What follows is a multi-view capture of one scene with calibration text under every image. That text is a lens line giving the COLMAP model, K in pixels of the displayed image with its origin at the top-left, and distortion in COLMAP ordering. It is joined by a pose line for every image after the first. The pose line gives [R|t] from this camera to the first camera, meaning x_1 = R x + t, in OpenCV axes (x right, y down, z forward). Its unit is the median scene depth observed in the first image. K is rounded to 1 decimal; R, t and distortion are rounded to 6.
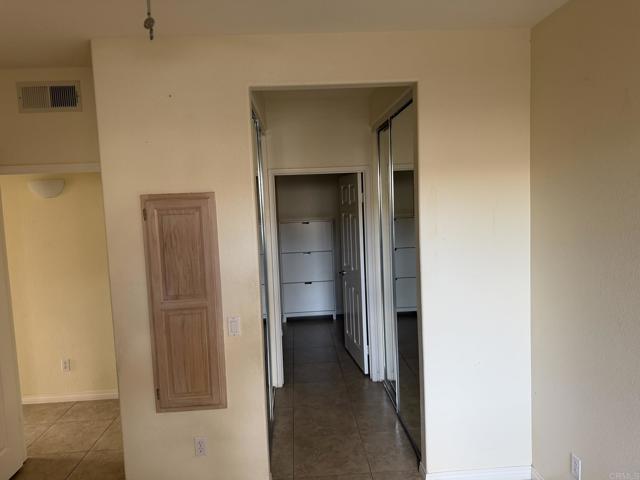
lens RADIAL K [[444.1, 0, 324.1], [0, 444.1, 228.2], [0, 0, 1]] dist [0.032520, -0.056925]
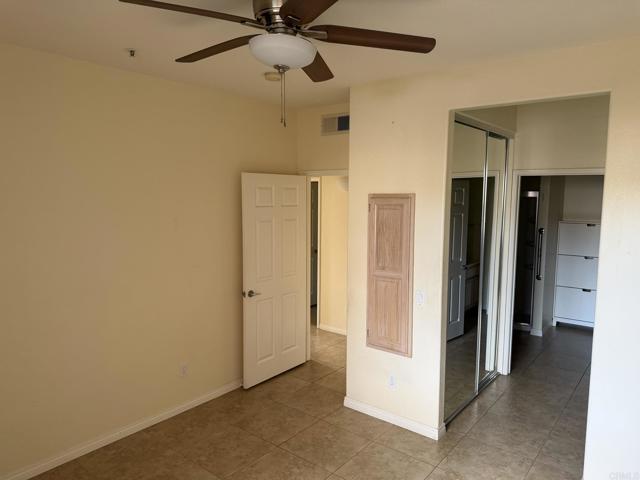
lens RADIAL K [[444.1, 0, 315.8], [0, 444.1, 240.0], [0, 0, 1]] dist [0.032520, -0.056925]
pose [[0.728708, 0.110828, -0.675797, 0.330169], [-0.077115, 0.993821, 0.079830, -0.021009], [0.680469, -0.006058, 0.732752, -0.120026]]
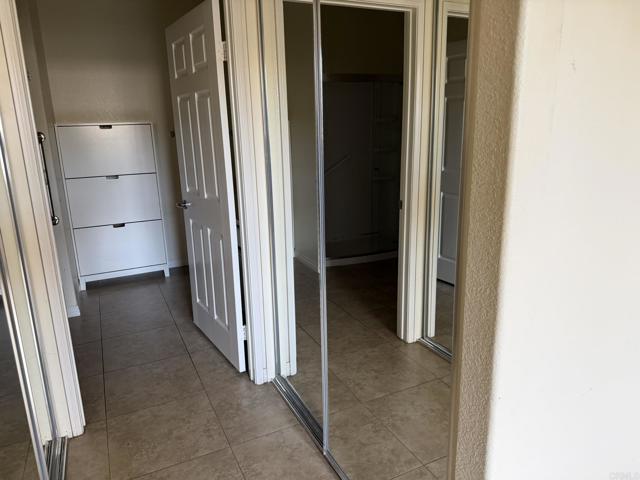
lens RADIAL K [[444.1, 0, 330.0], [0, 444.1, 227.6], [0, 0, 1]] dist [0.032520, -0.056925]
pose [[0.915330, -0.075761, 0.395514, -0.023638], [0.016115, 0.988248, 0.152005, 0.066469], [-0.402383, -0.132761, 0.905794, 0.582502]]
